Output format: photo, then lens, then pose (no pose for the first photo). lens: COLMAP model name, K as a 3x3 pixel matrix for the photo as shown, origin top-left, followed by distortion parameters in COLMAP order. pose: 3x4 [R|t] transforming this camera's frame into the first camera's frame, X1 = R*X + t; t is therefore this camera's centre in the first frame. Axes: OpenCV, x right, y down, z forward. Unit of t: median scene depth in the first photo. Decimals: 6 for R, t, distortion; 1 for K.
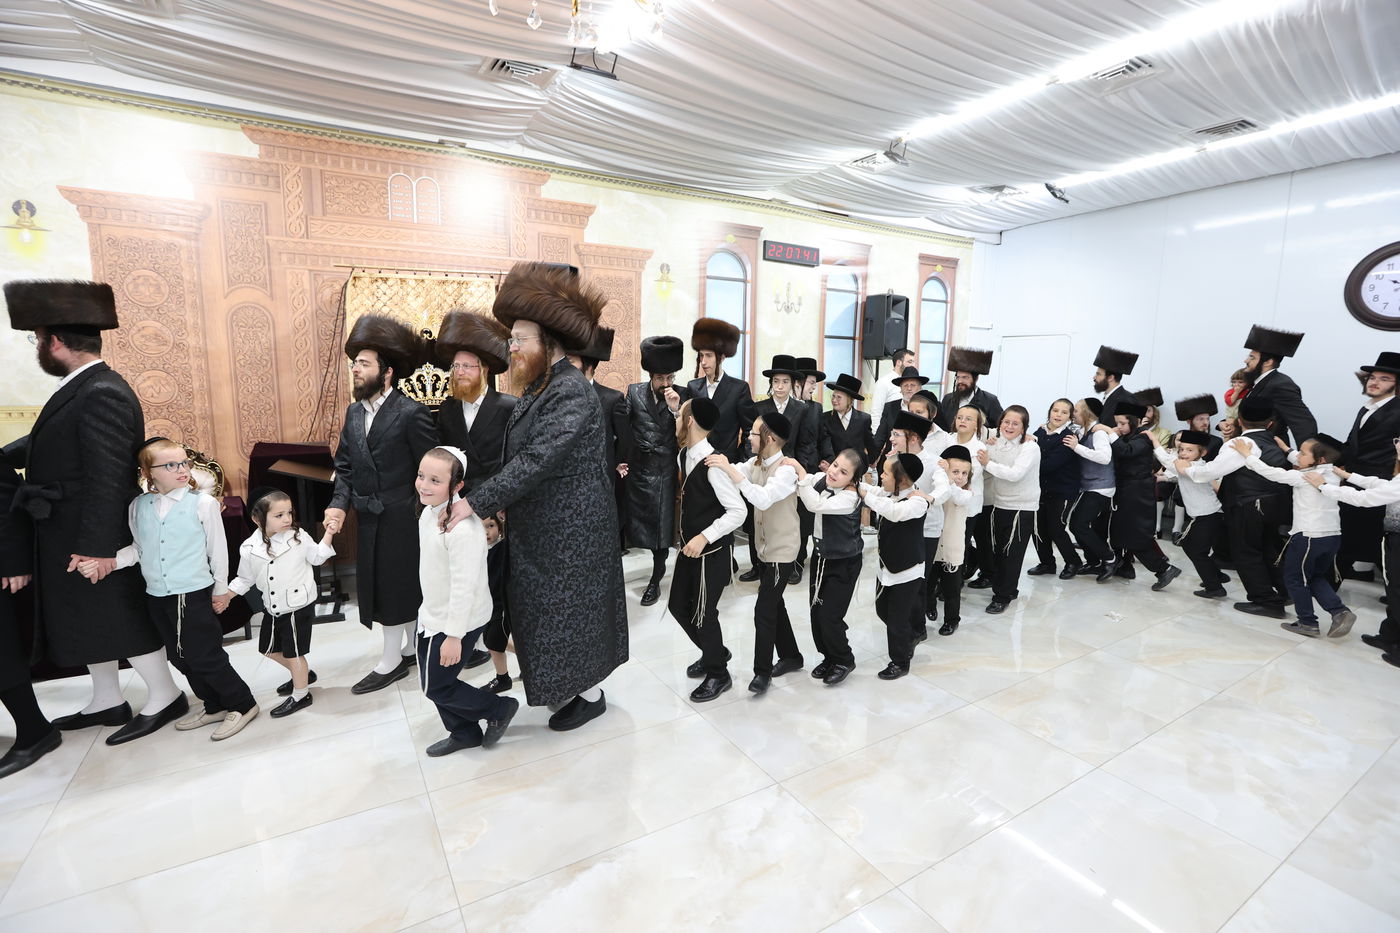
lens RADIAL K [[649.3, 0, 694.0], [0, 649.3, 457.3], [0, 0, 1]] dist [-0.046926, 0.015336]
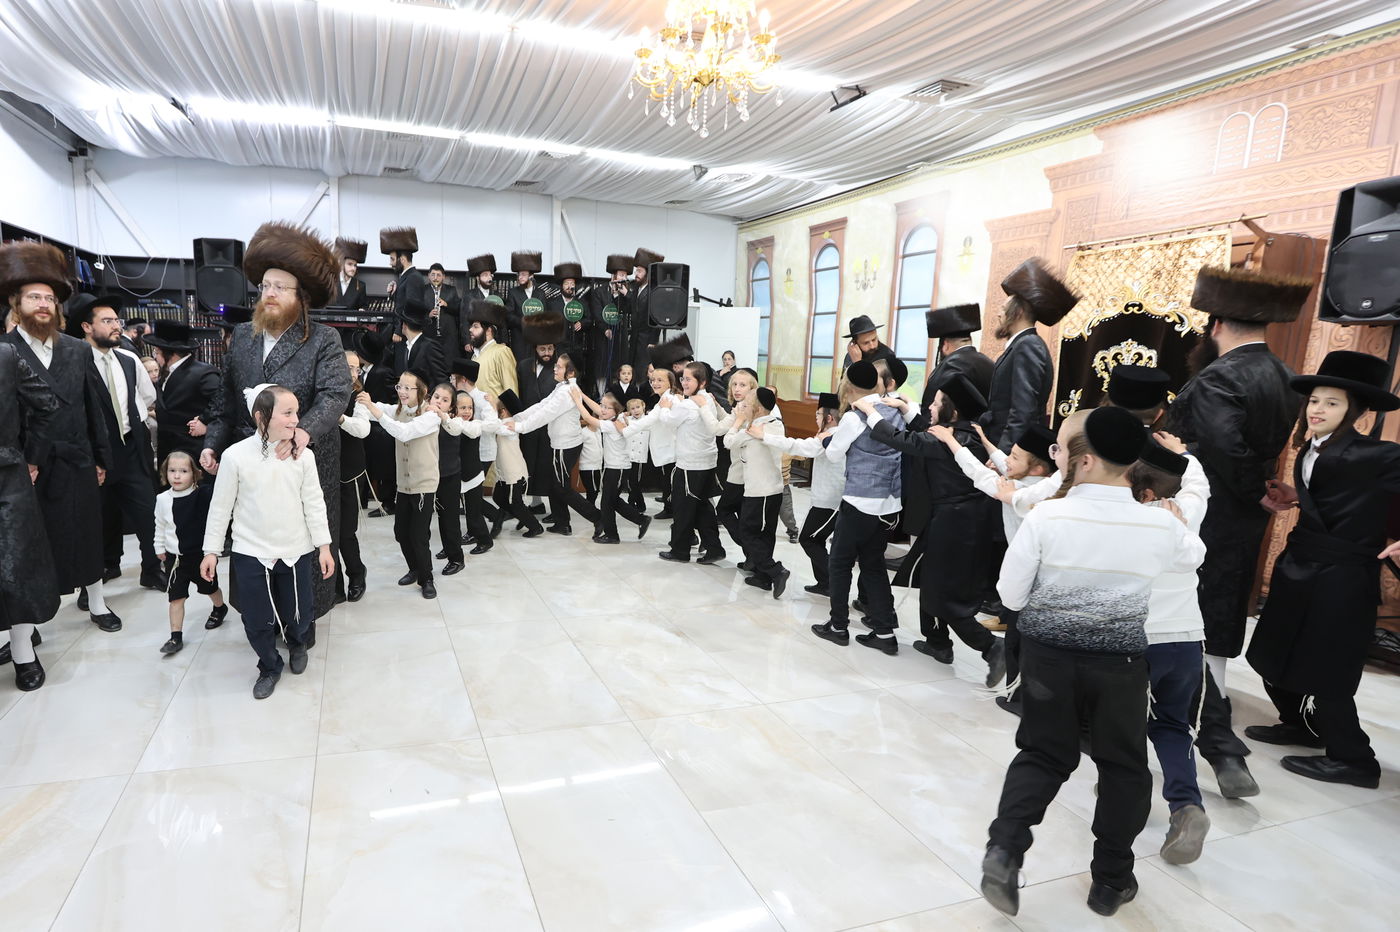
lens RADIAL K [[752.2, 0, 569.4], [0, 752.2, 487.2], [0, 0, 1]] dist [-0.052531, 0.018379]
pose [[-0.266072, 0.150228, -0.952175, 0.786519], [-0.163340, 0.966471, 0.198127, -0.021177], [0.950013, 0.208244, -0.232613, 0.527153]]
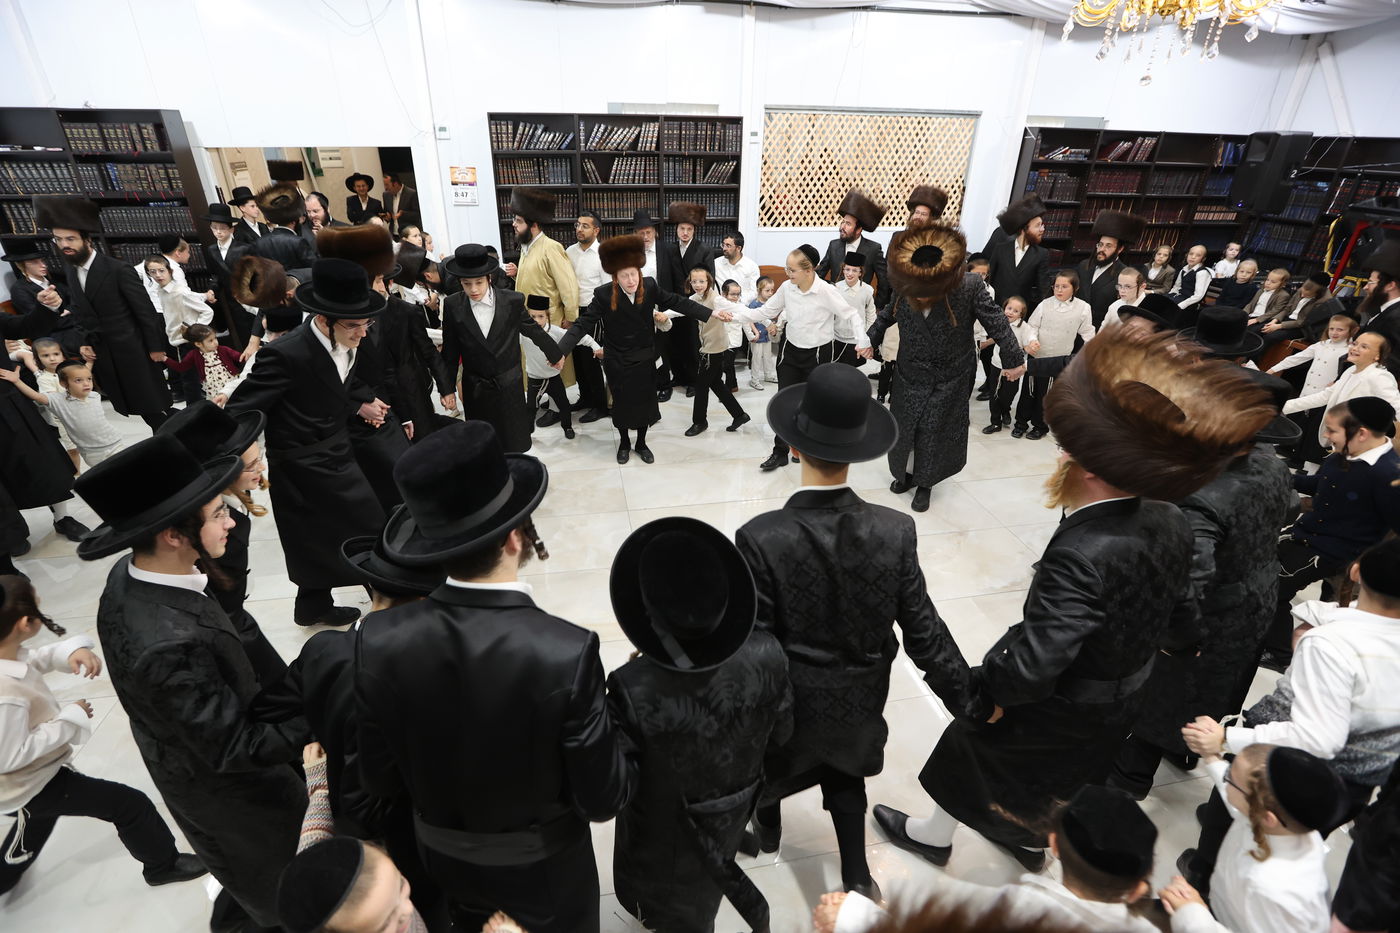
lens RADIAL K [[665.0, 0, 693.2], [0, 665.0, 466.0], [0, 0, 1]] dist [-0.041312, 0.012125]
pose [[-0.940141, -0.186212, 0.285411, 0.099886], [0.015151, 0.813843, 0.580888, -0.328394], [-0.340448, 0.550441, -0.762306, 1.203823]]
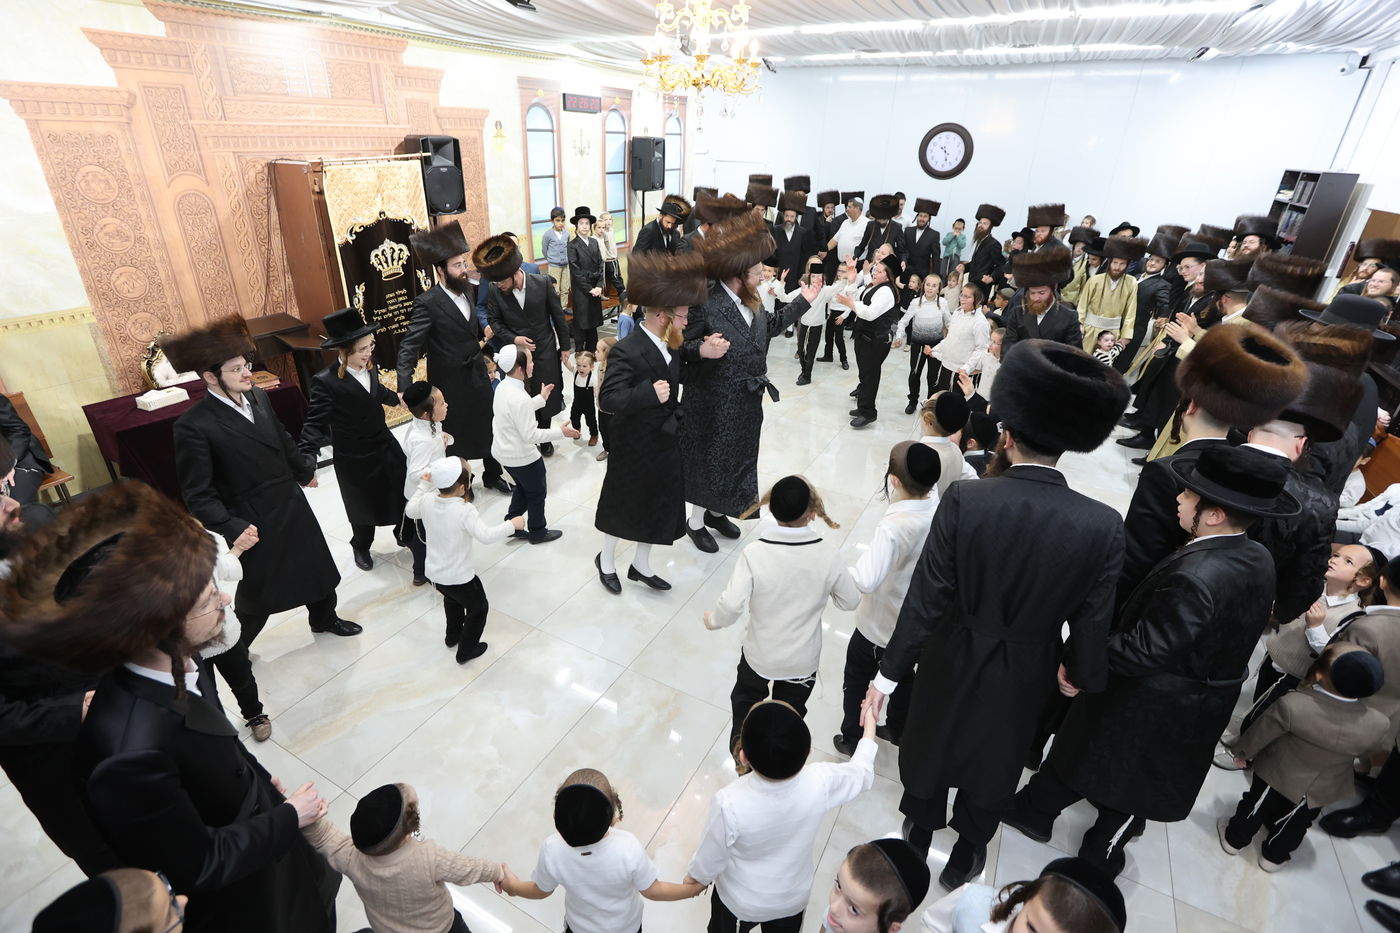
lens RADIAL K [[665.0, 0, 693.2], [0, 665.0, 466.0], [0, 0, 1]] dist [-0.041312, 0.012125]
pose [[0.862617, -0.217845, 0.456547, -0.557637], [0.058415, 0.939382, 0.337860, -0.124749], [-0.502473, -0.264775, 0.823052, -0.421387]]
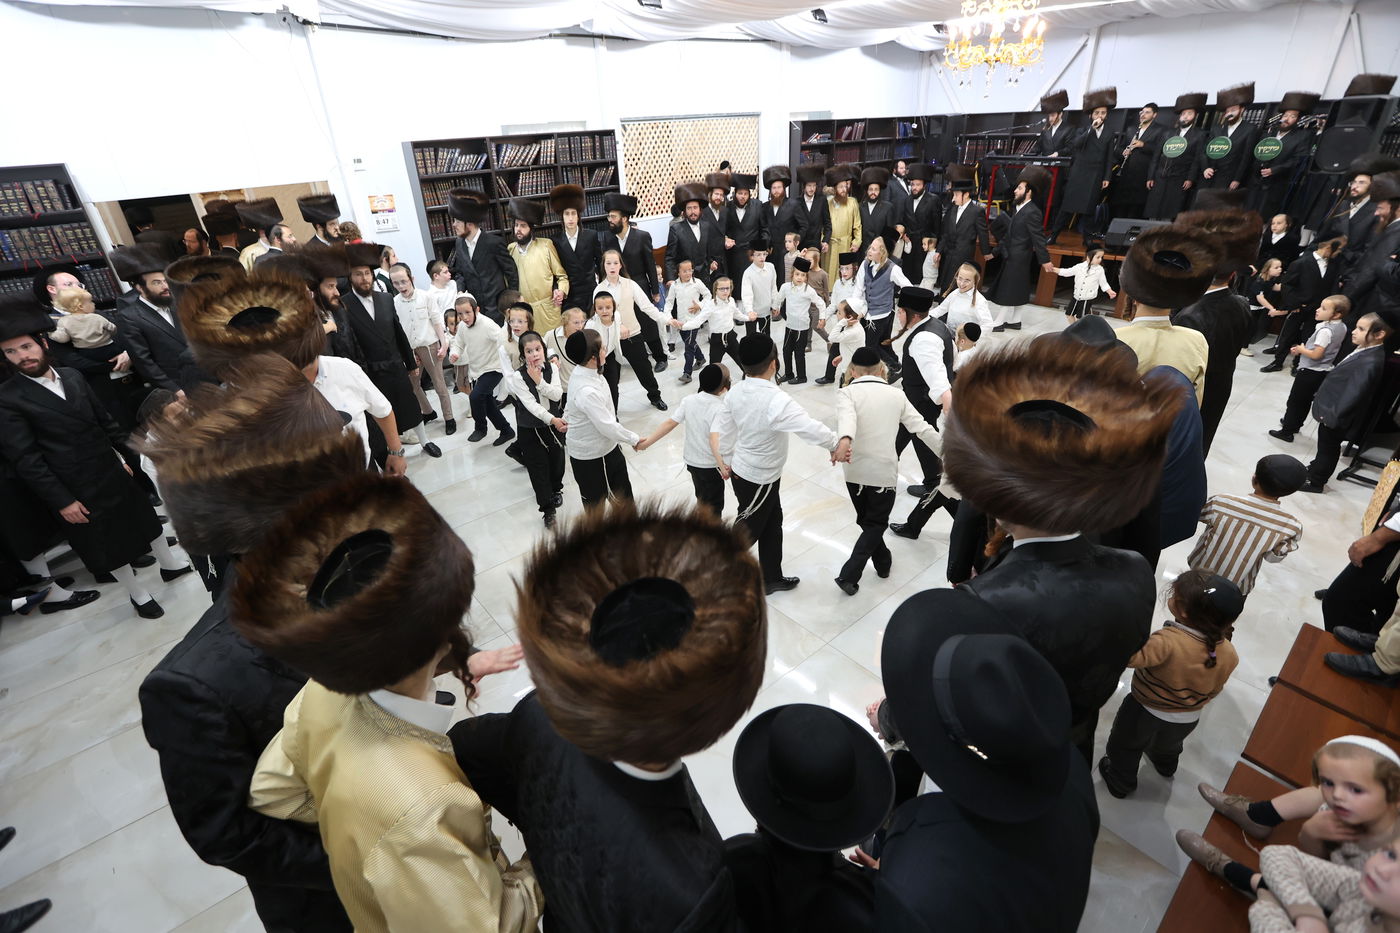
lens RADIAL K [[665.0, 0, 693.2], [0, 665.0, 466.0], [0, 0, 1]] dist [-0.041312, 0.012125]
pose [[-0.984989, 0.105191, -0.136862, 0.677136], [0.007776, 0.819105, 0.573591, -0.379924], [0.172441, 0.563916, -0.807628, 1.597177]]
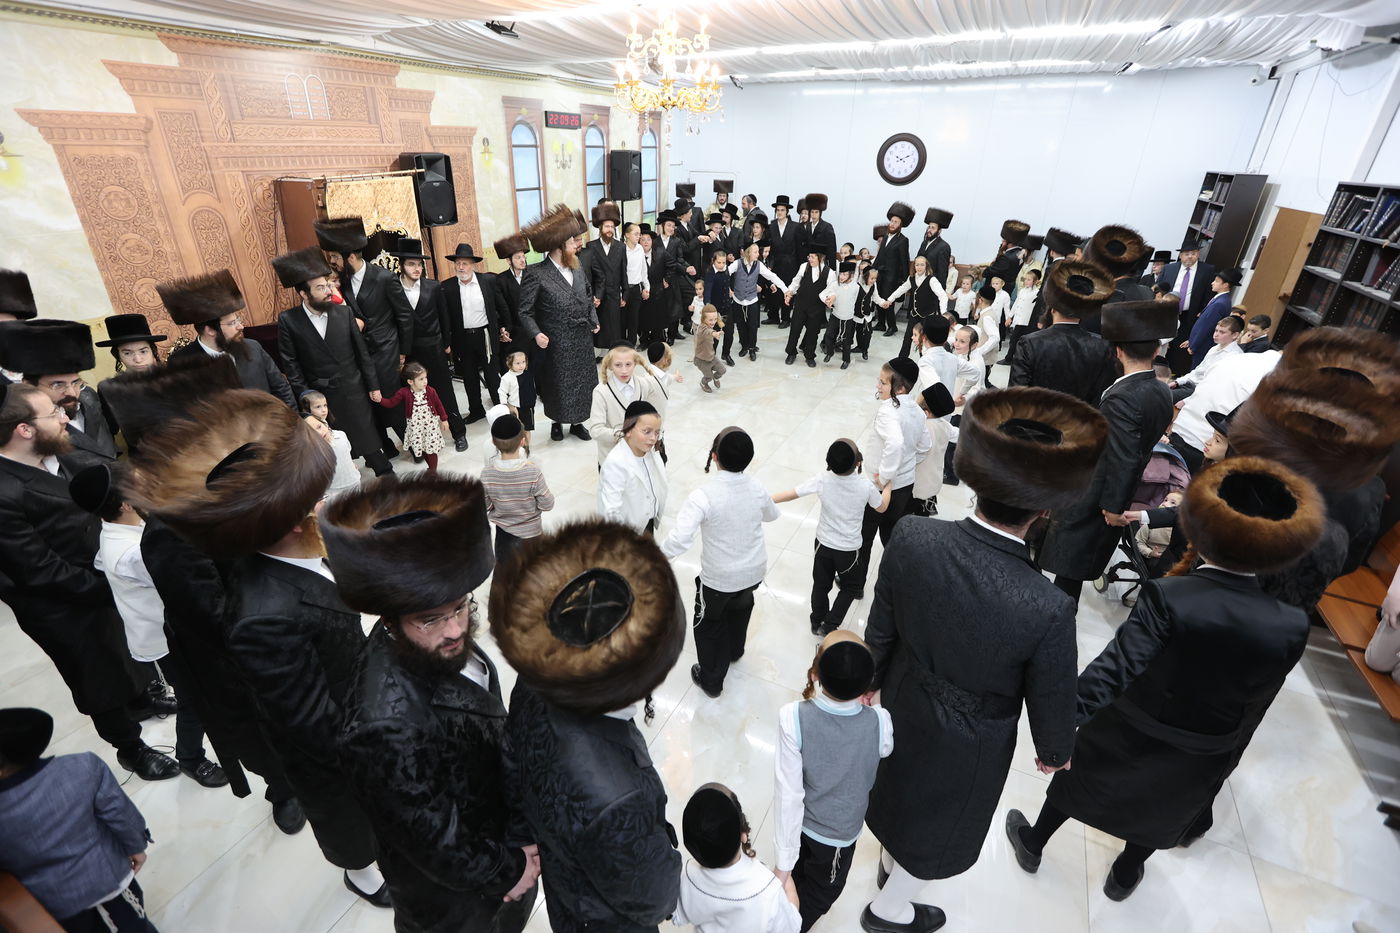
lens RADIAL K [[636.4, 0, 693.5], [0, 636.4, 464.9], [0, 0, 1]] dist [-0.042014, 0.012448]
pose [[0.845923, -0.240739, 0.475878, -0.582755], [0.074125, 0.936731, 0.342111, -0.121229], [-0.528129, -0.254125, 0.810247, -0.486676]]
